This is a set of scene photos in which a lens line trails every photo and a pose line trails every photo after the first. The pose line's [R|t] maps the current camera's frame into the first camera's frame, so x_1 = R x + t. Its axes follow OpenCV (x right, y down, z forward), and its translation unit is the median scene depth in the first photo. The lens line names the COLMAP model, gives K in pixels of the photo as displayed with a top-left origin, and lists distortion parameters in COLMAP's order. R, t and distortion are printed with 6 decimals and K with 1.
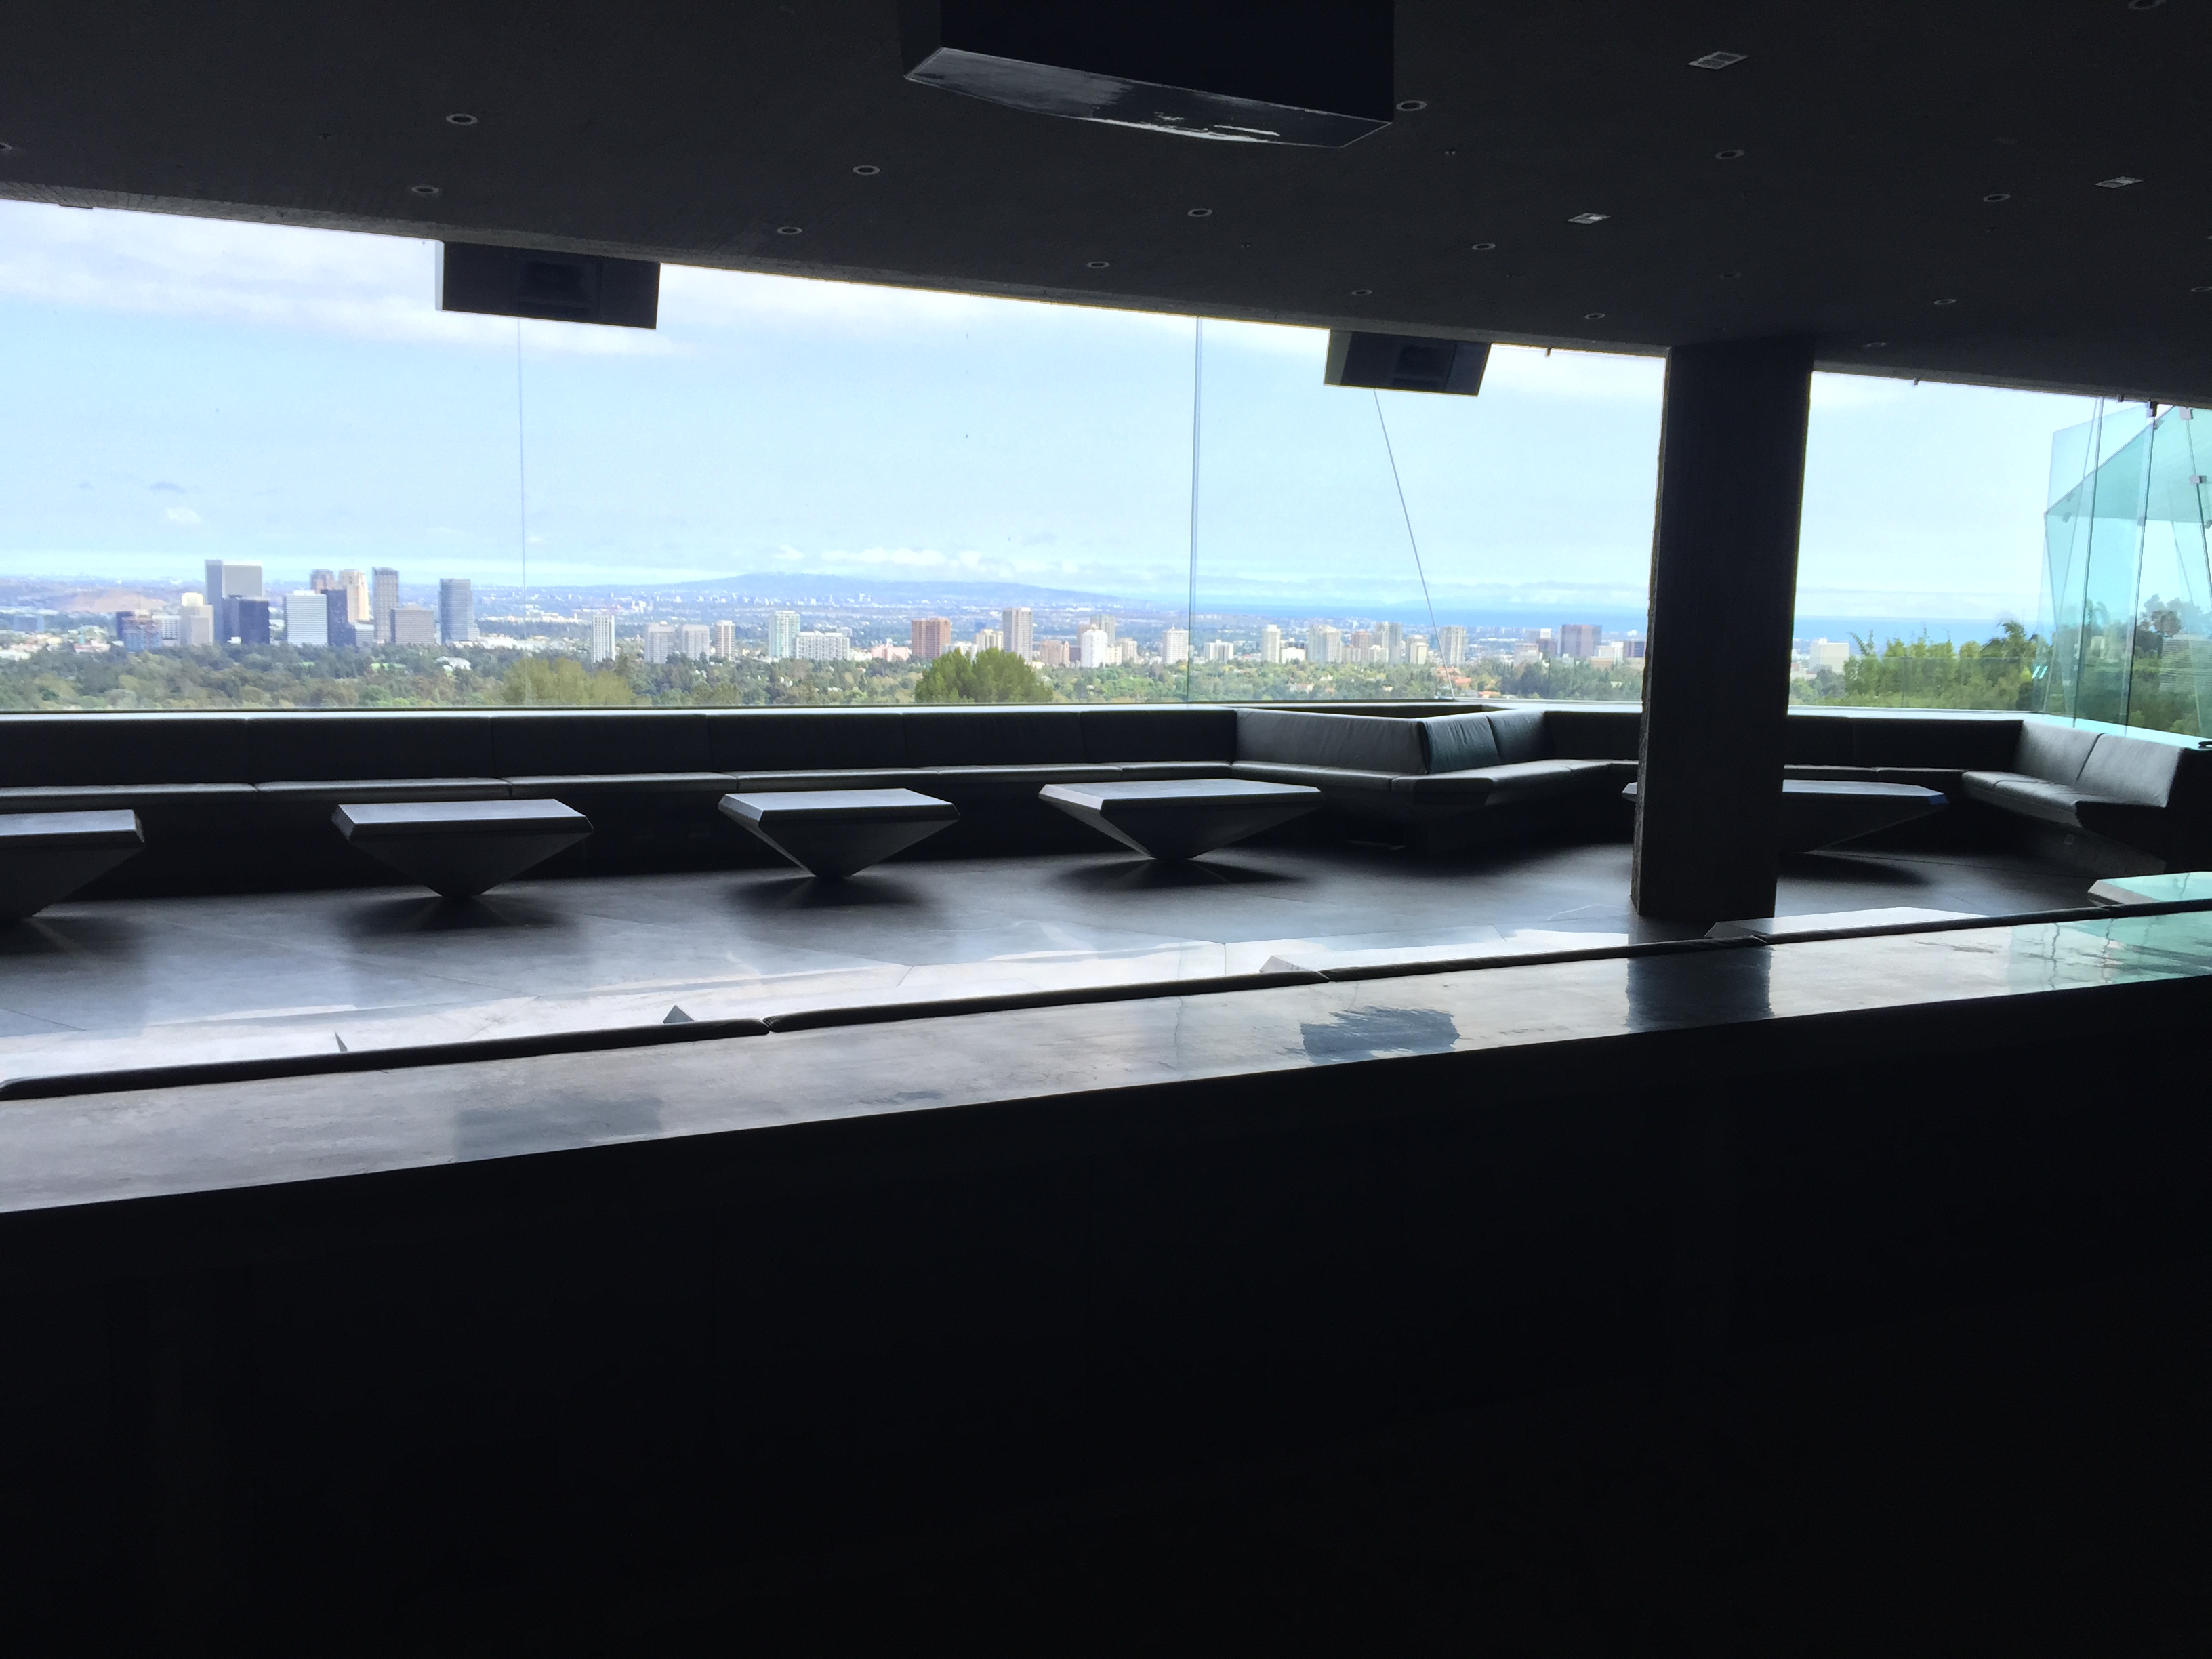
lens RADIAL K [[1896.3, 0, 1100.8], [0, 1896.3, 819.9], [0, 0, 1]] dist [0.088427, -0.144898]
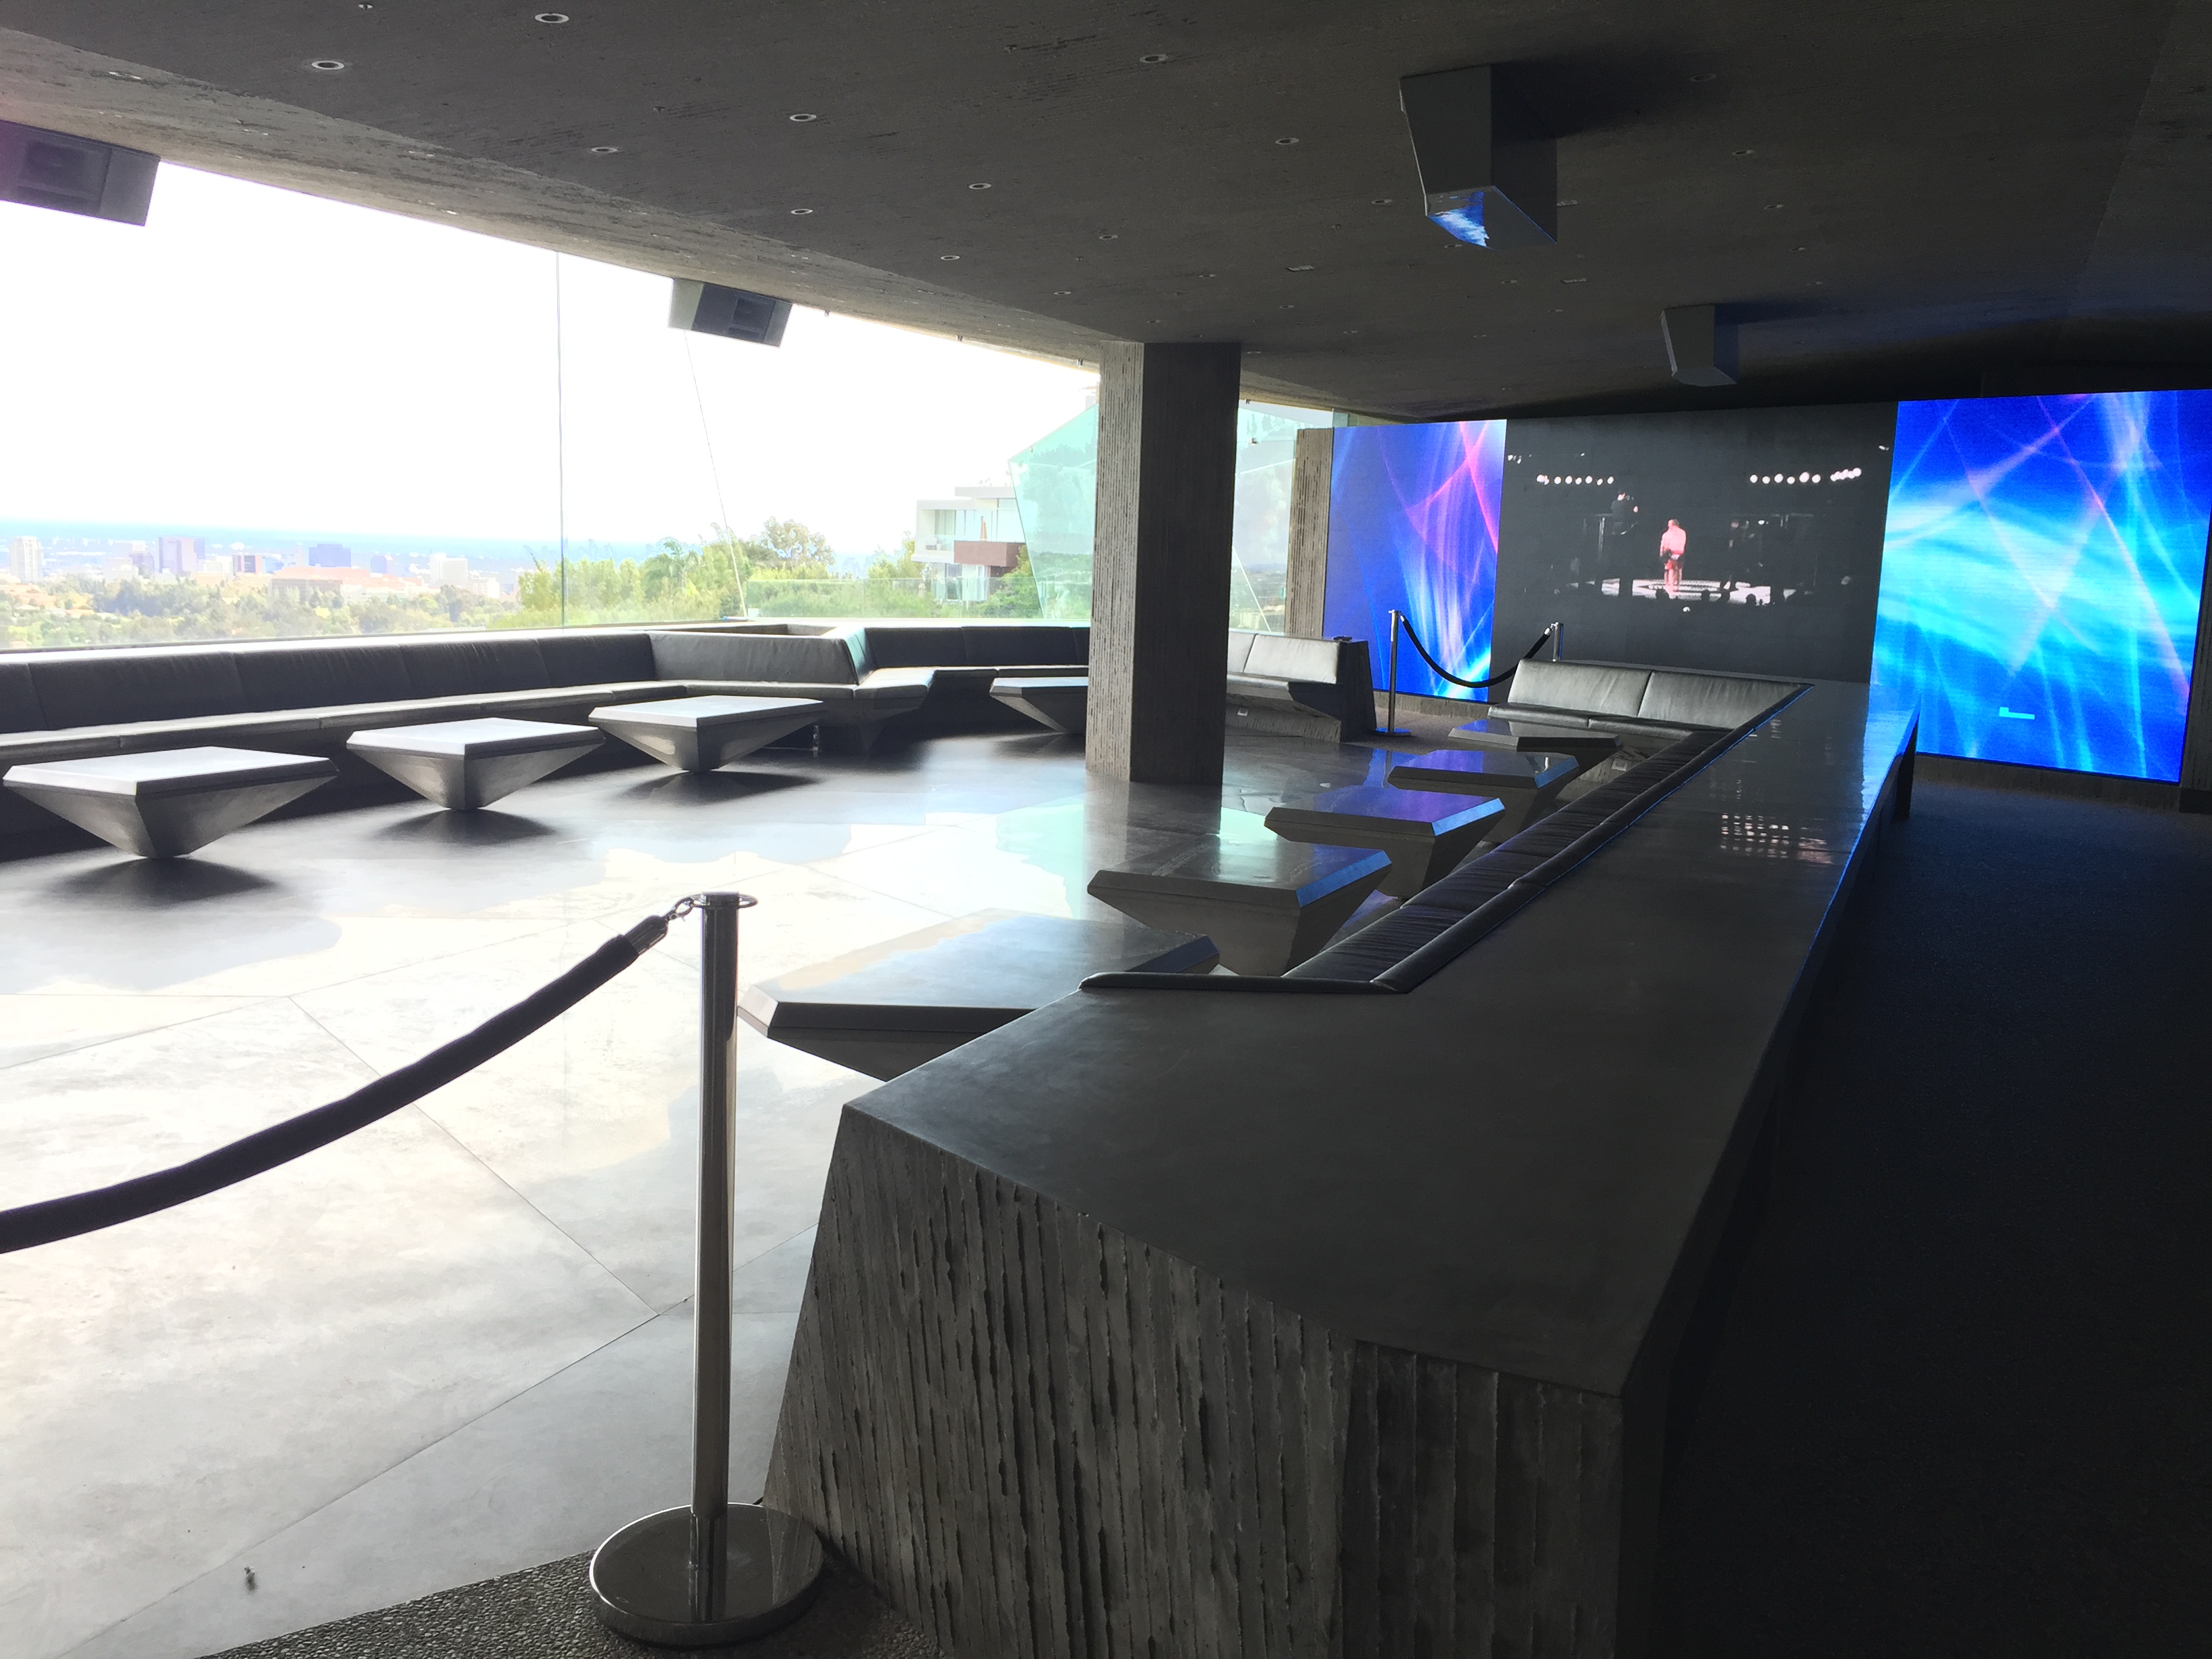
lens RADIAL K [[1896.3, 0, 1100.8], [0, 1896.3, 819.9], [0, 0, 1]] dist [0.088427, -0.144898]
pose [[0.770689, -0.089428, 0.630905, -0.418527], [0.061595, 0.995922, 0.065926, -0.007948], [-0.634228, -0.011948, 0.773054, 0.007085]]
